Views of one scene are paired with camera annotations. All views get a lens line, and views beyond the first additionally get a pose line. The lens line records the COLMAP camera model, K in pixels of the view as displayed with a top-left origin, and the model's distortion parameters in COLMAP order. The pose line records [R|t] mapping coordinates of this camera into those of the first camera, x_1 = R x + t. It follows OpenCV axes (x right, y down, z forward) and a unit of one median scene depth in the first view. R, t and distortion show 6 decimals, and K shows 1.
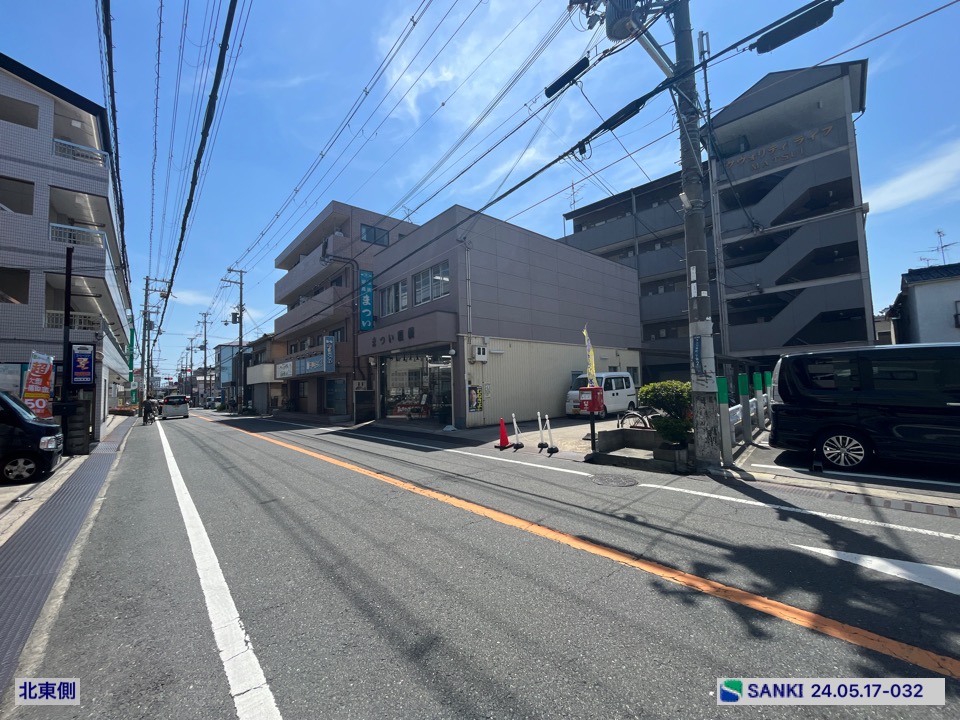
lens RADIAL K [[386.8, 0, 478.1], [0, 386.8, 362.3], [0, 0, 1]] dist [-0.002656, -0.000006]
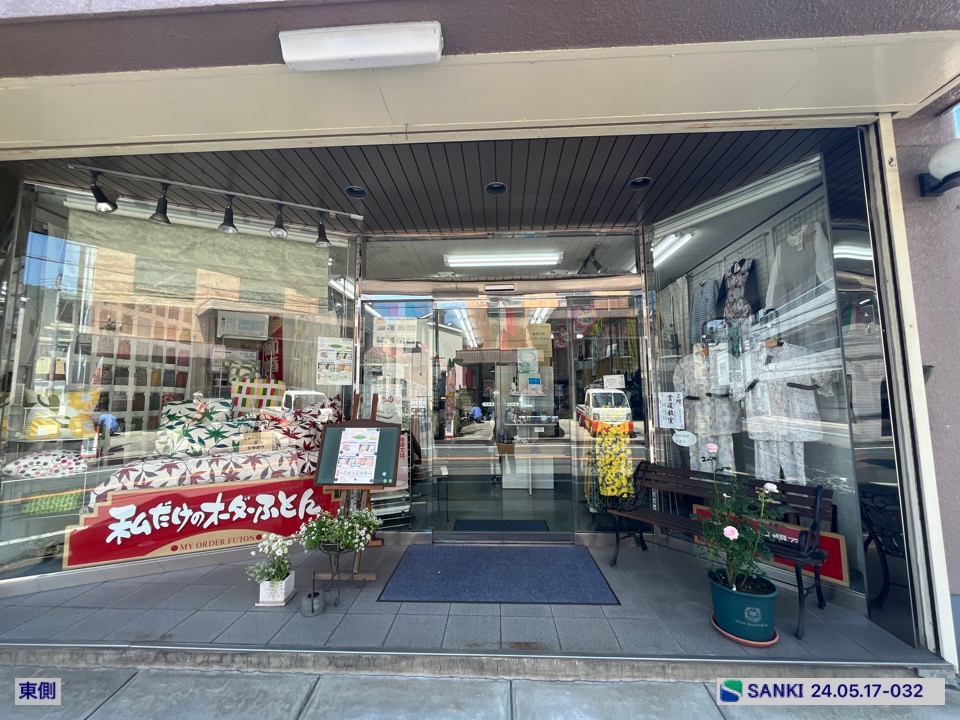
lens RADIAL K [[386.8, 0, 477.7], [0, 386.8, 361.9], [0, 0, 1]] dist [-0.002656, -0.000006]
pose [[0.686549, 0.093983, 0.720984, -0.190458], [-0.058096, 0.995531, -0.074450, 0.048554], [-0.724759, 0.009227, 0.688941, 0.658289]]
